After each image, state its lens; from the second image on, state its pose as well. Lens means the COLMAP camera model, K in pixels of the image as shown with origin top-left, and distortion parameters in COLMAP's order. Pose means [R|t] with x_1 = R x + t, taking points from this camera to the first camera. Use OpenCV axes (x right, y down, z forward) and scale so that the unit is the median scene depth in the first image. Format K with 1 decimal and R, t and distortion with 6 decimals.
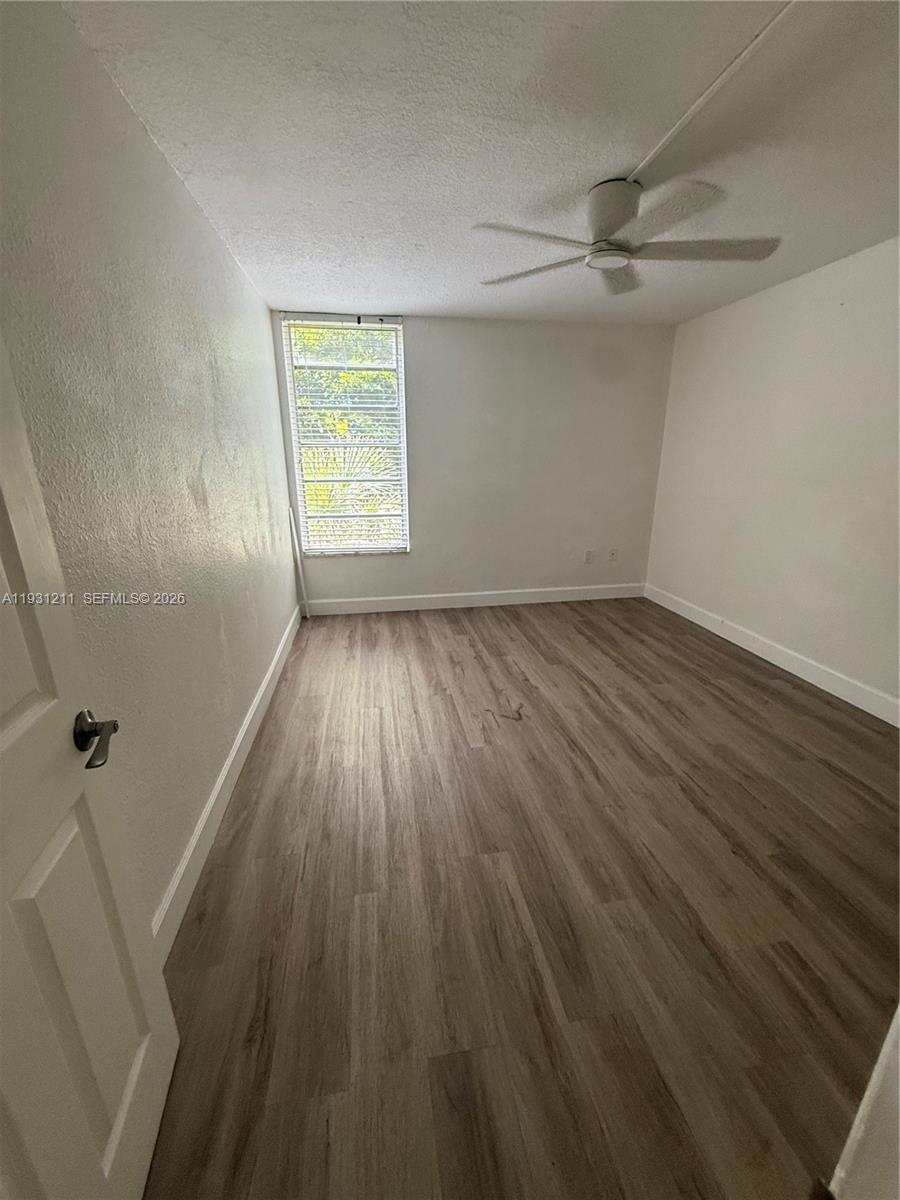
lens RADIAL K [[481.8, 0, 450.0], [0, 481.8, 600.0], [0, 0, 1]] dist [-0.000085, -0.000085]
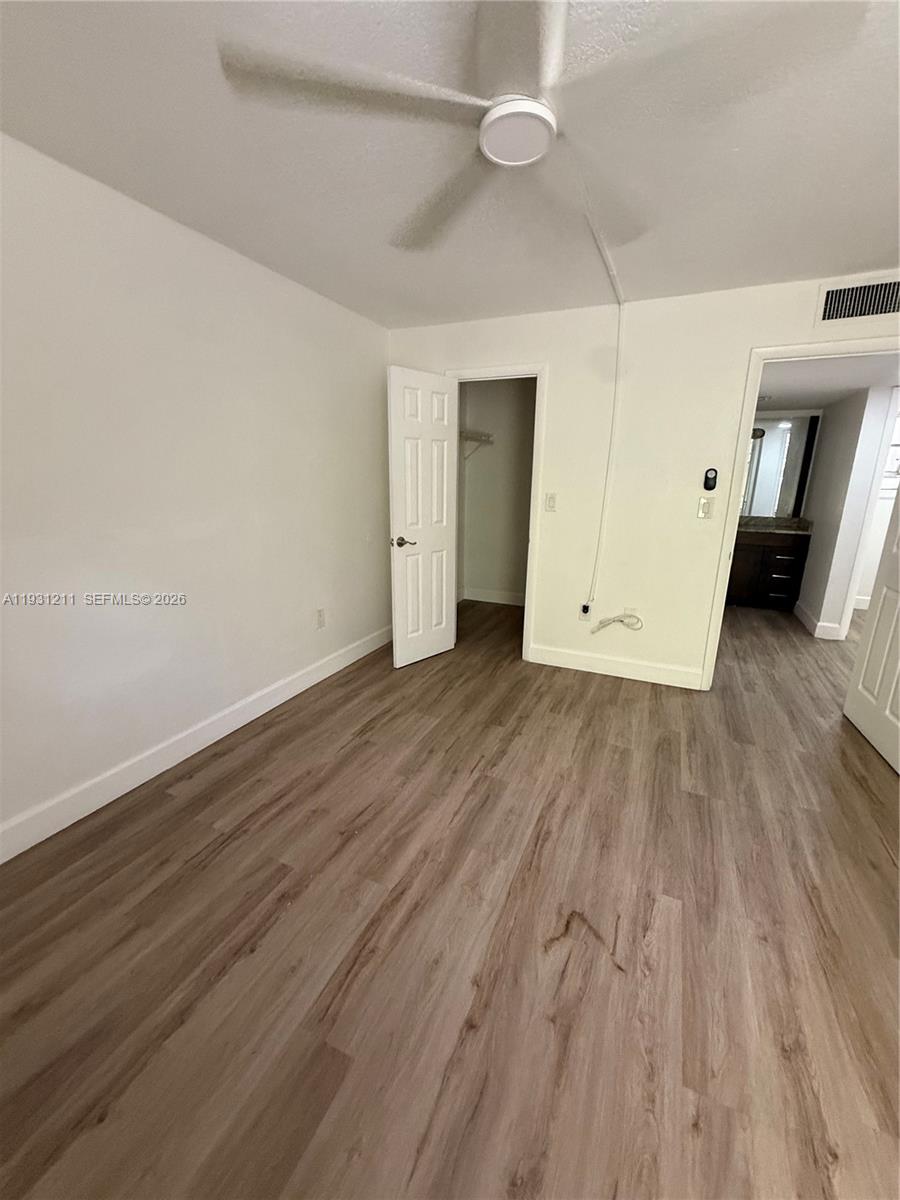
lens RADIAL K [[481.1, 0, 451.0], [0, 481.1, 599.0], [0, 0, 1]] dist [-0.000357, -0.000004]
pose [[-0.826408, -0.148974, 0.543007, 0.005755], [0.155733, 0.866275, 0.474674, -0.410020], [-0.541108, 0.476838, -0.692696, 1.338583]]
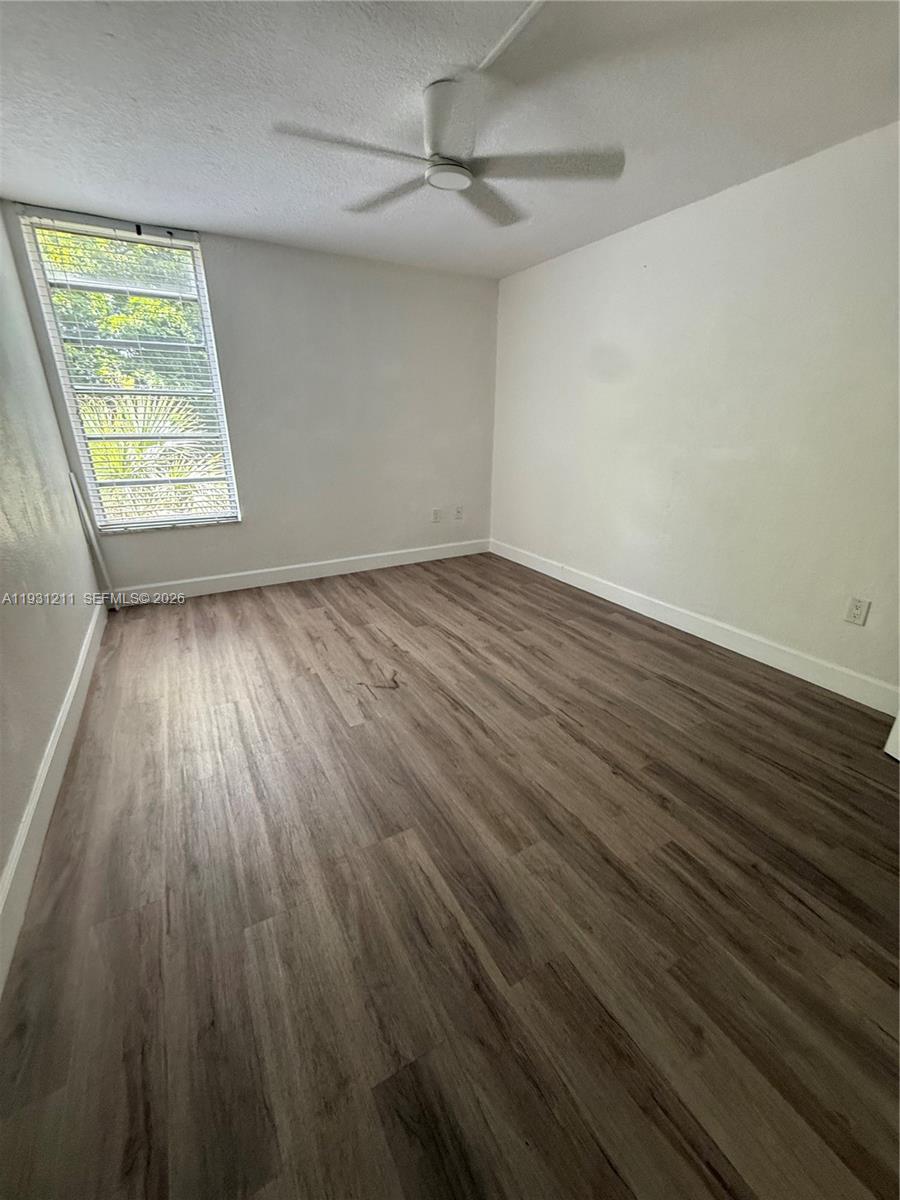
lens RADIAL K [[481.1, 0, 451.0], [0, 481.1, 599.0], [0, 0, 1]] dist [-0.000357, -0.000004]
pose [[0.939840, -0.112424, 0.322587, -0.041145], [0.091967, 0.992701, 0.078022, 0.011729], [-0.329004, -0.043660, 0.943319, 0.080746]]
